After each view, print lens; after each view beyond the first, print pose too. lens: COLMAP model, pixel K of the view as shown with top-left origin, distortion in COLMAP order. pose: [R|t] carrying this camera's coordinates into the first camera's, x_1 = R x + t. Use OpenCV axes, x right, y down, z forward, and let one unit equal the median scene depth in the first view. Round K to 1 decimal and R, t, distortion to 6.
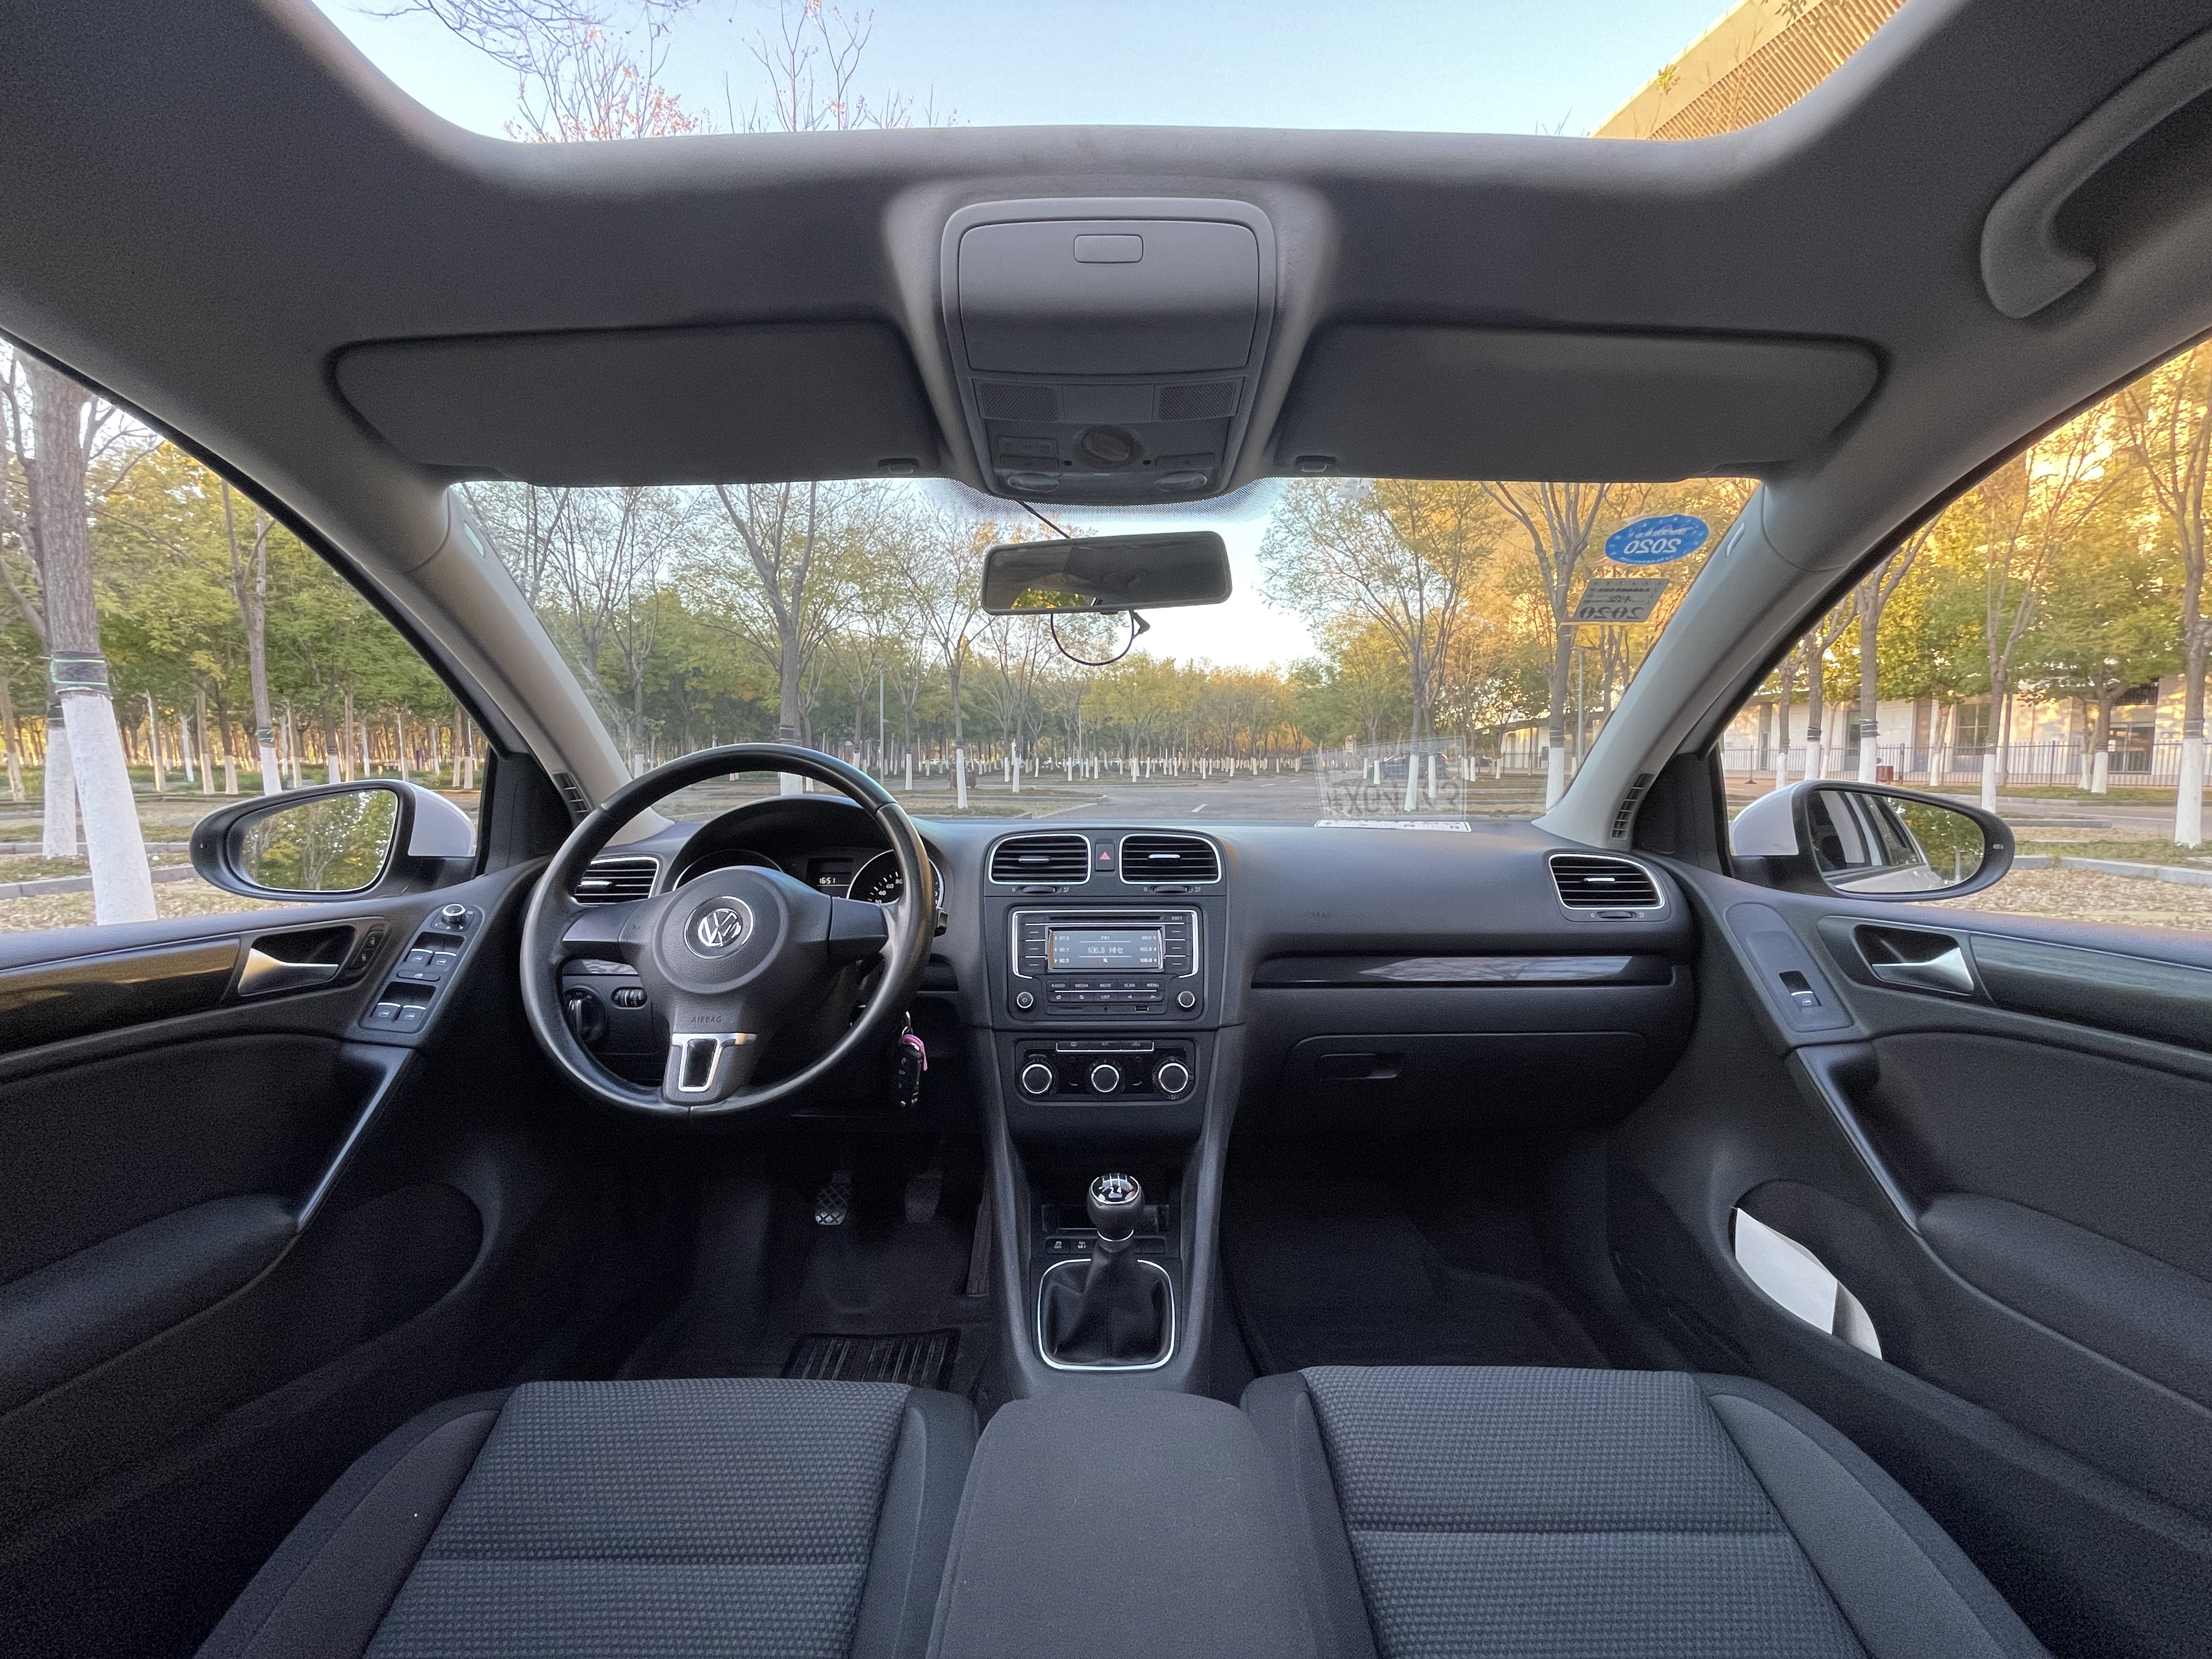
lens RADIAL K [[892.0, 0, 1108.6], [0, 892.0, 831.7], [0, 0, 1]] dist [-0.001359, -0.000013]
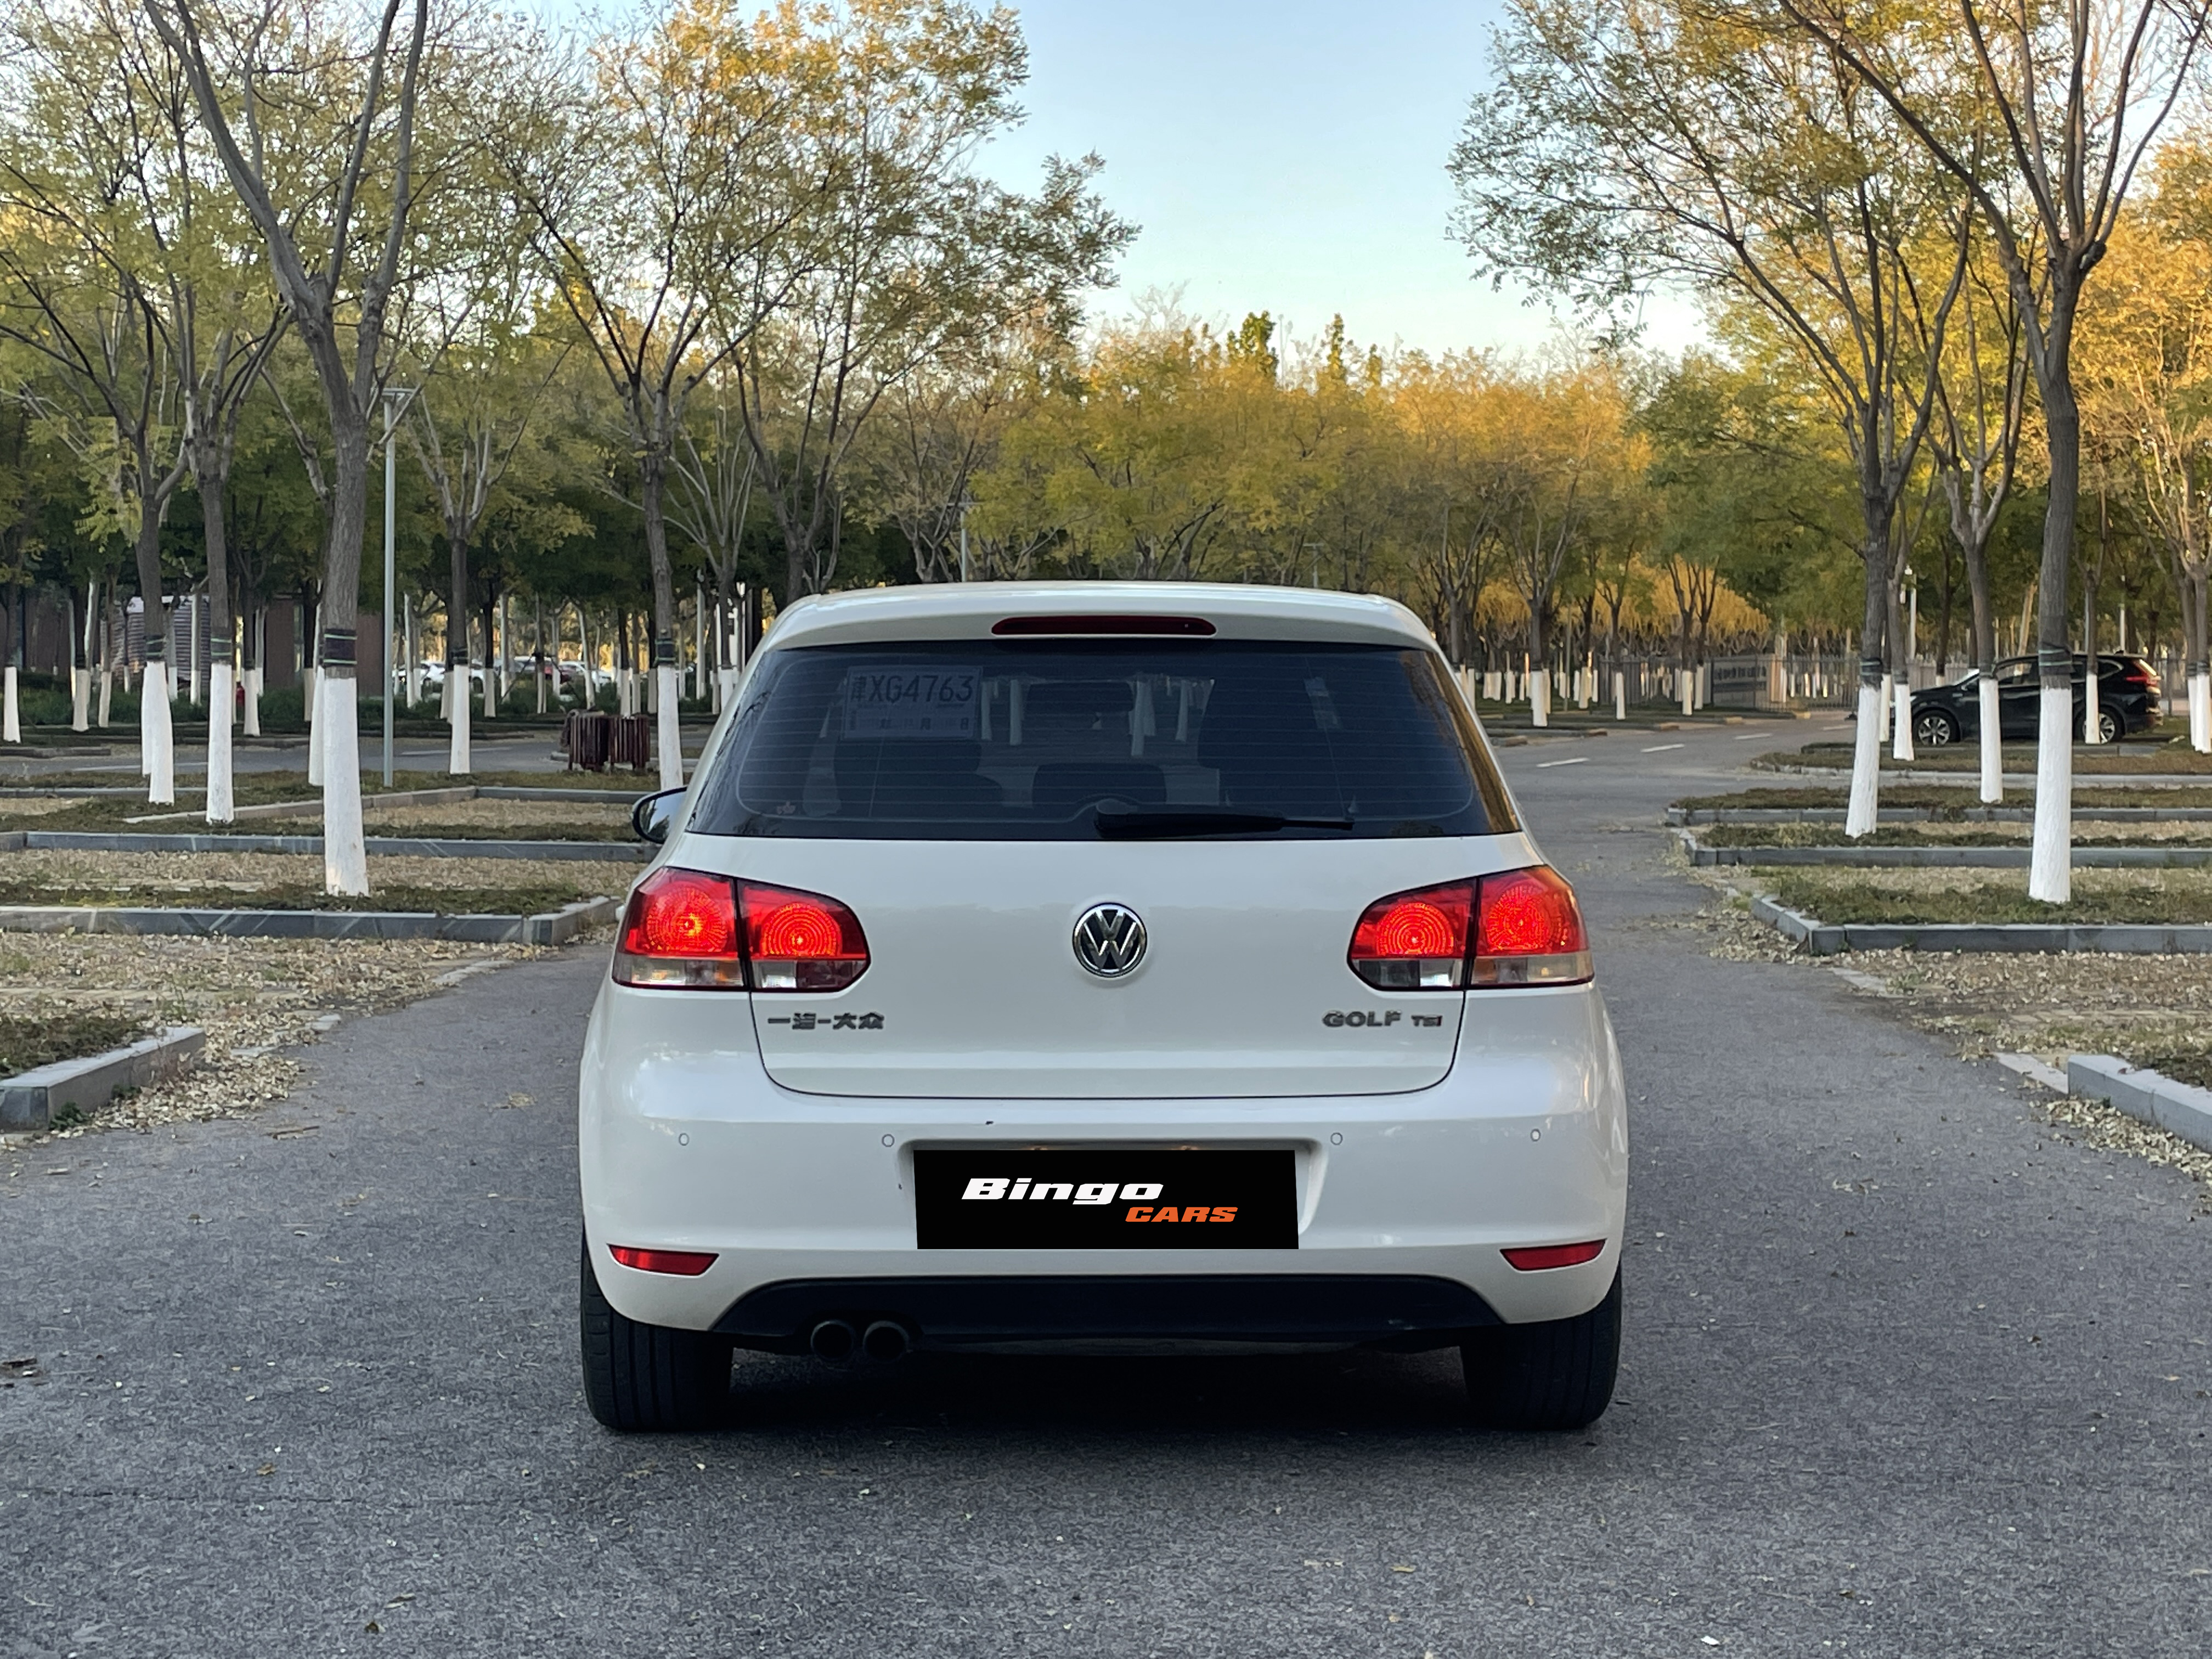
lens RADIAL K [[3022.1, 0, 1103.3], [0, 3022.1, 826.7], [0, 0, 1]] dist [-0.009295, 0.000000]
pose [[0.999827, 0.005307, 0.017831, -0.003051], [-0.004795, 0.999579, -0.028607, 0.010444], [-0.017975, 0.028517, 0.999432, -0.274143]]
